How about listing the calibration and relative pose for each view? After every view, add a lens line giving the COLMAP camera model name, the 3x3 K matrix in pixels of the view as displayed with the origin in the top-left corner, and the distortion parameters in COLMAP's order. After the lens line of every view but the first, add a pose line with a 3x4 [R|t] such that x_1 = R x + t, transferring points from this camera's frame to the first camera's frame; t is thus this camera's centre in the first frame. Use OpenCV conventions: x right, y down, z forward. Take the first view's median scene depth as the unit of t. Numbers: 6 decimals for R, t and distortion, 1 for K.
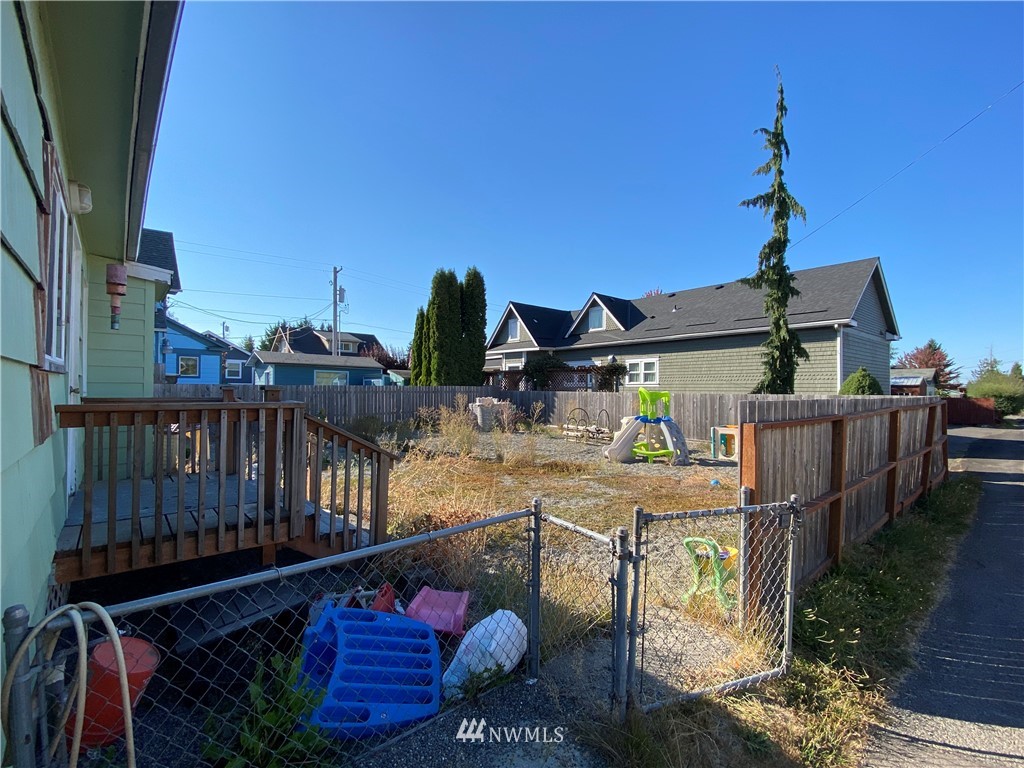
lens RADIAL K [[453.4, 0, 511.6], [0, 453.4, 386.4], [0, 0, 1]] dist [-0.024940, -0.000919]
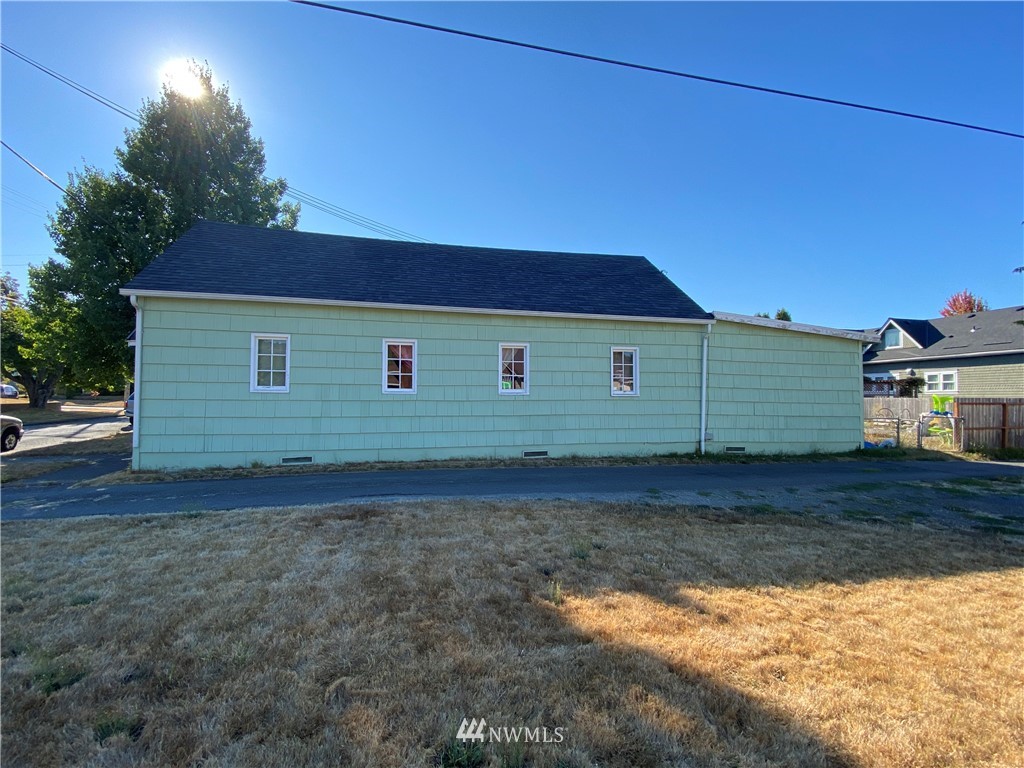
lens RADIAL K [[453.4, 0, 512.7], [0, 453.4, 386.0], [0, 0, 1]] dist [-0.024940, -0.000919]
pose [[0.873406, -0.020324, -0.486569, -0.149220], [0.009497, 0.999650, -0.024709, -0.001942], [0.486901, 0.016960, 0.873293, -0.638456]]
